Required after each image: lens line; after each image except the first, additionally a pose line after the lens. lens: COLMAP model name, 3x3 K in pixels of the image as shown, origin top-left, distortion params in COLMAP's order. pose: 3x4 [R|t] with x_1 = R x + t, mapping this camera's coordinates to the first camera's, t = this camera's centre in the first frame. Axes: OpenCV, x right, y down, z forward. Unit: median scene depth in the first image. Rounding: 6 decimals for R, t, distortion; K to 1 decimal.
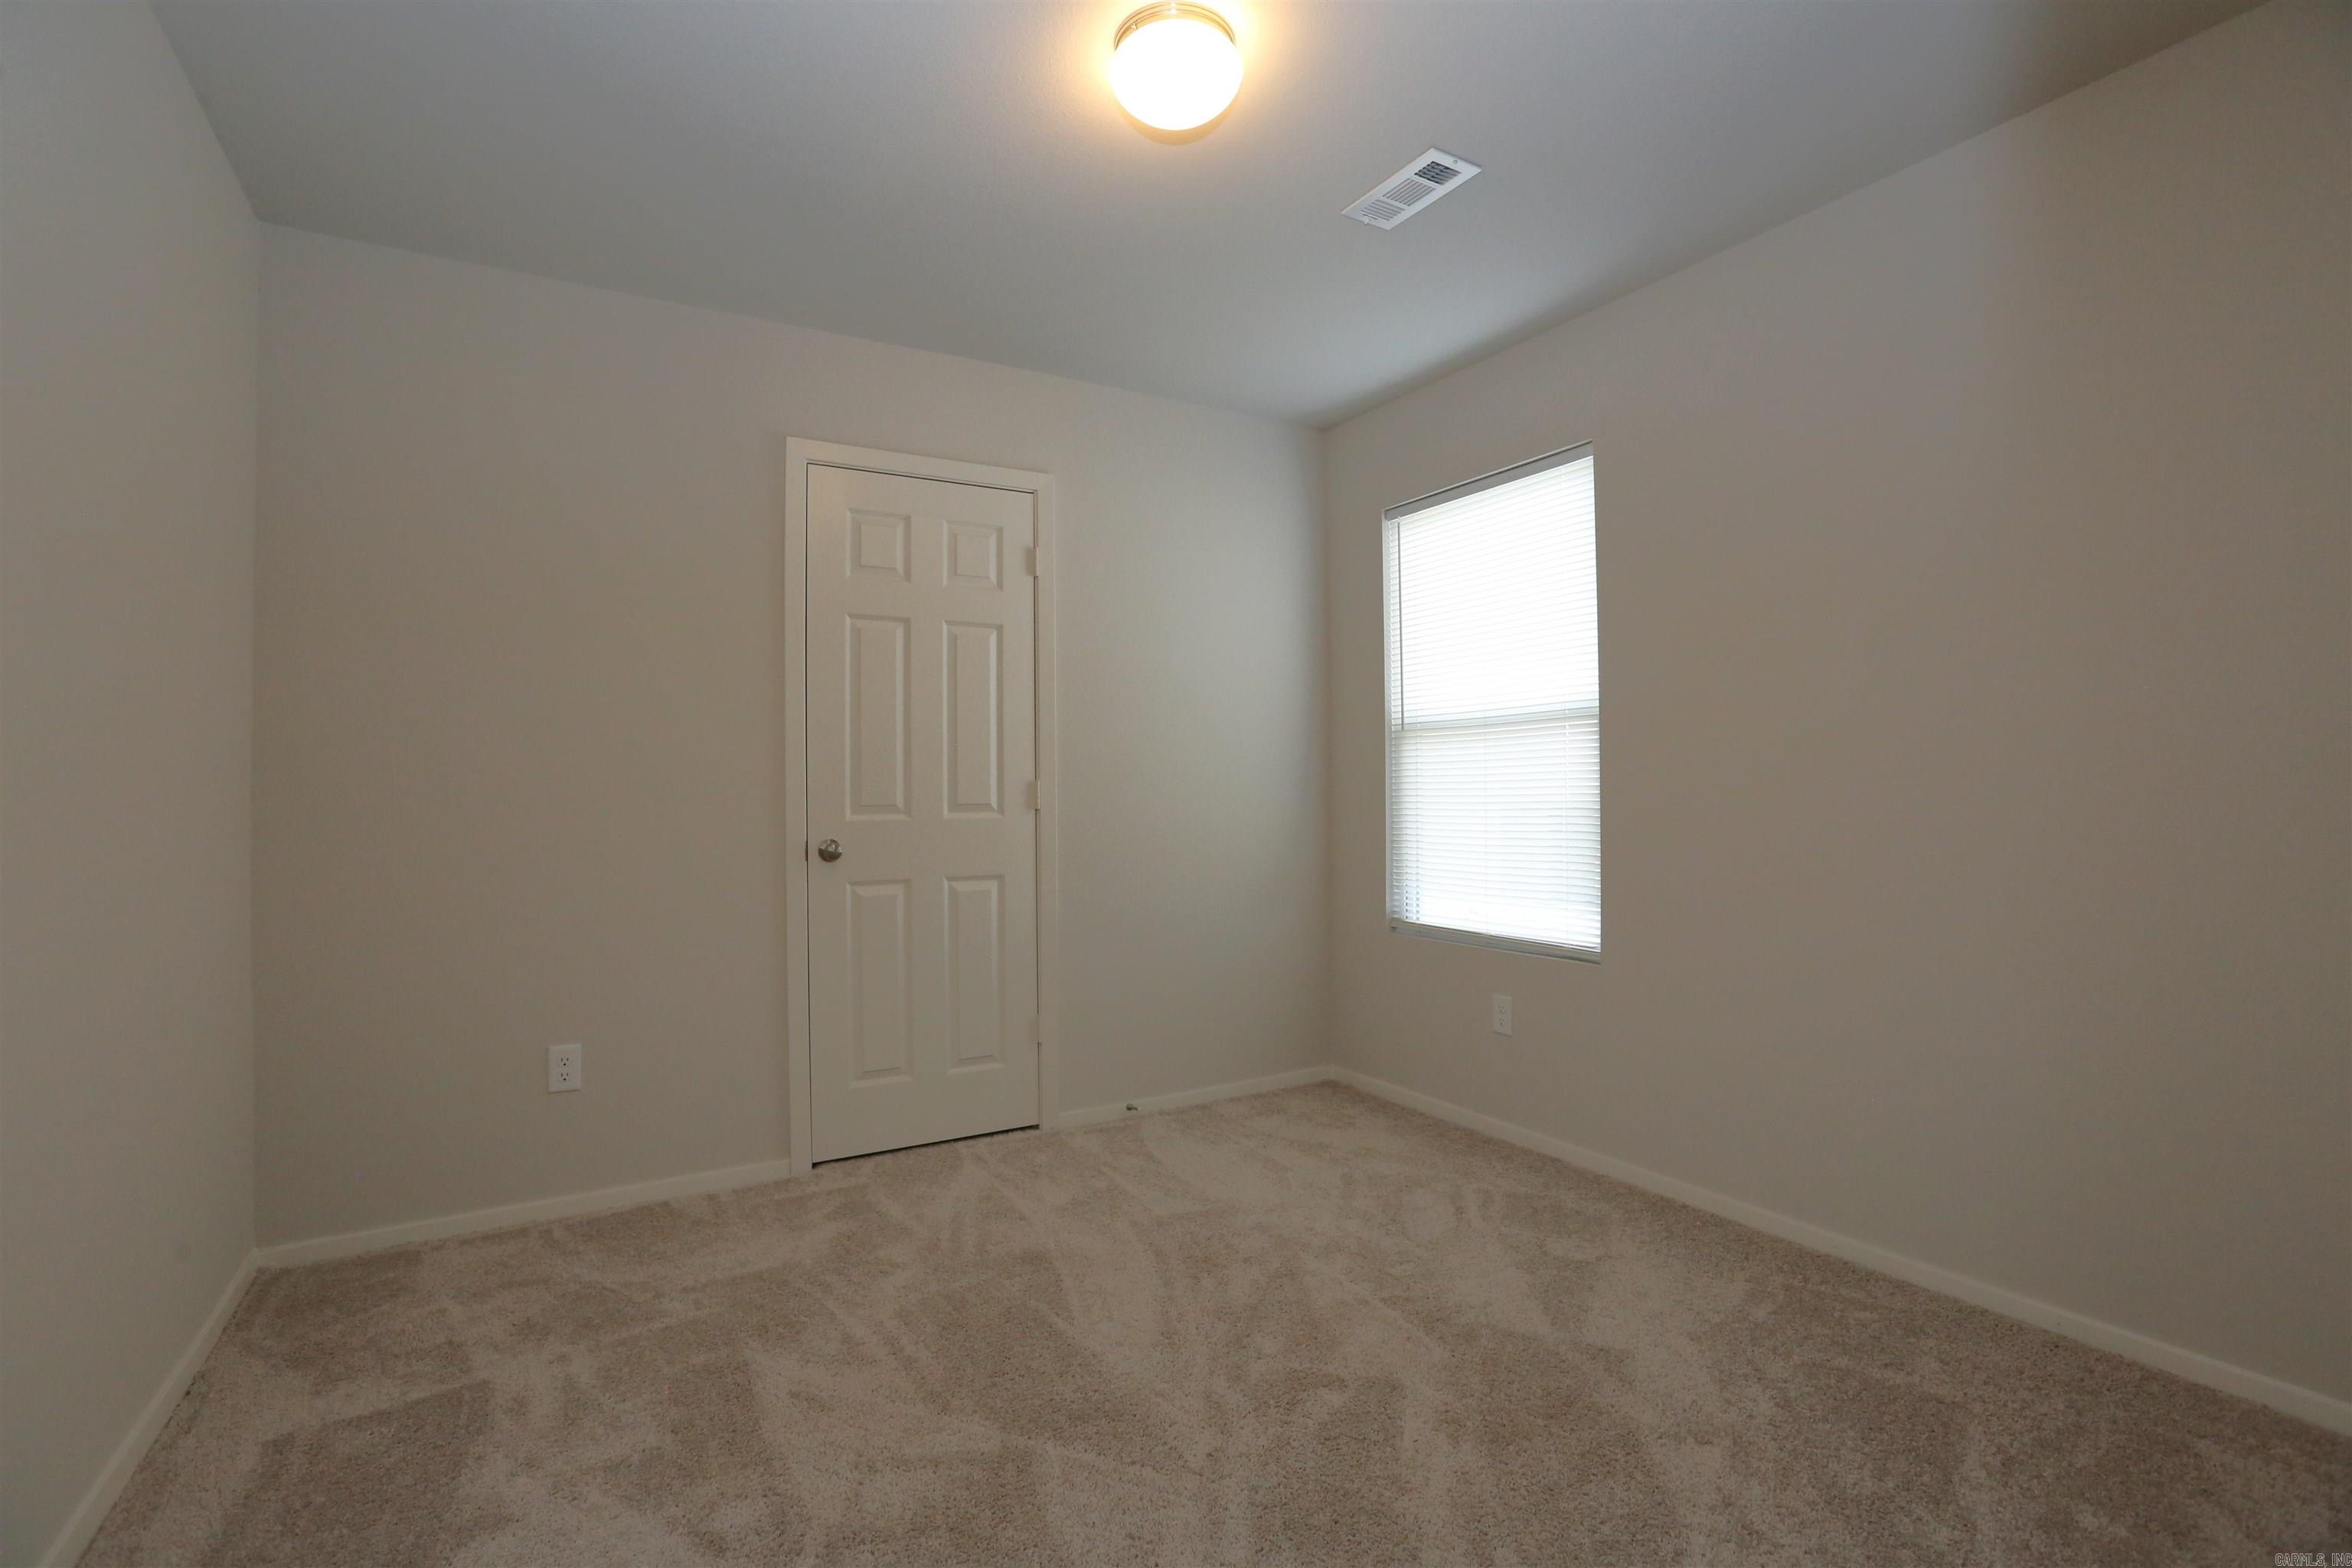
lens RADIAL K [[1066.9, 0, 1169.9], [0, 1066.9, 776.4], [0, 0, 1]] dist [-0.056530, 0.021976]
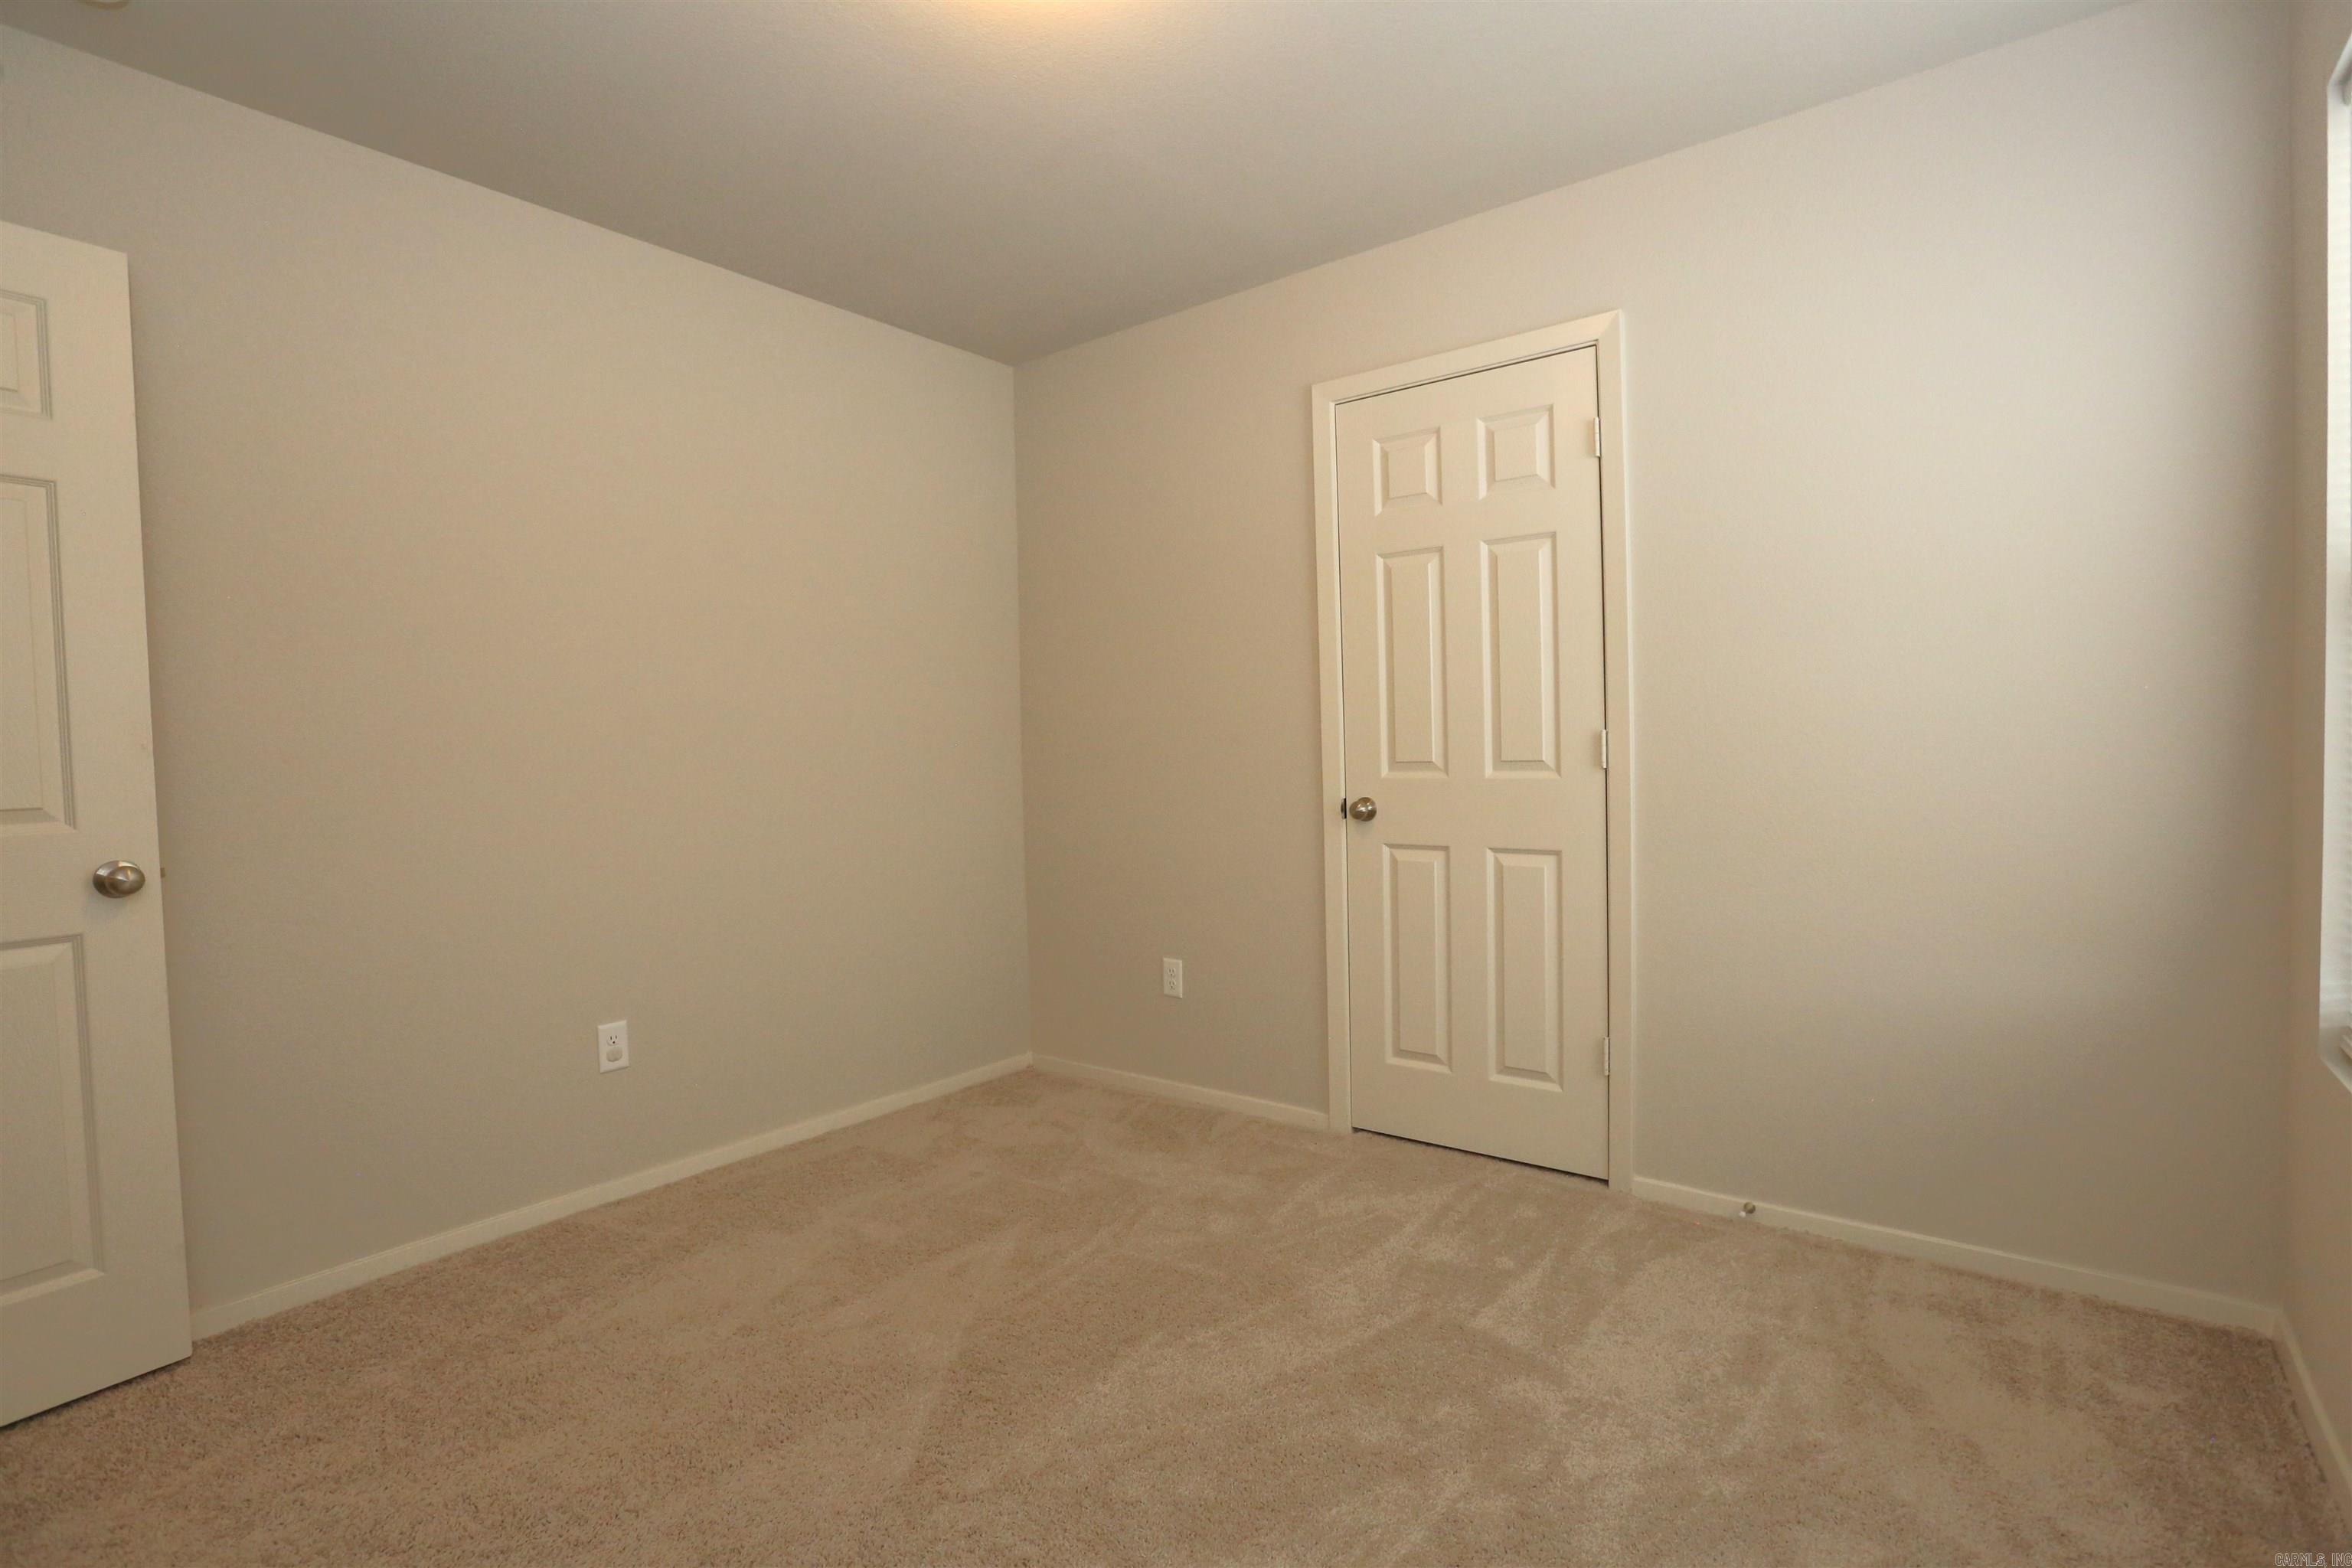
lens RADIAL K [[1094.8, 0, 1177.9], [0, 1094.8, 782.6], [0, 0, 1]] dist [-0.029923, 0.000462]
pose [[0.381870, 0.027429, -0.923809, 0.505546], [0.023744, 0.998938, 0.039475, 0.003550], [0.923911, -0.037009, 0.380813, 0.456622]]
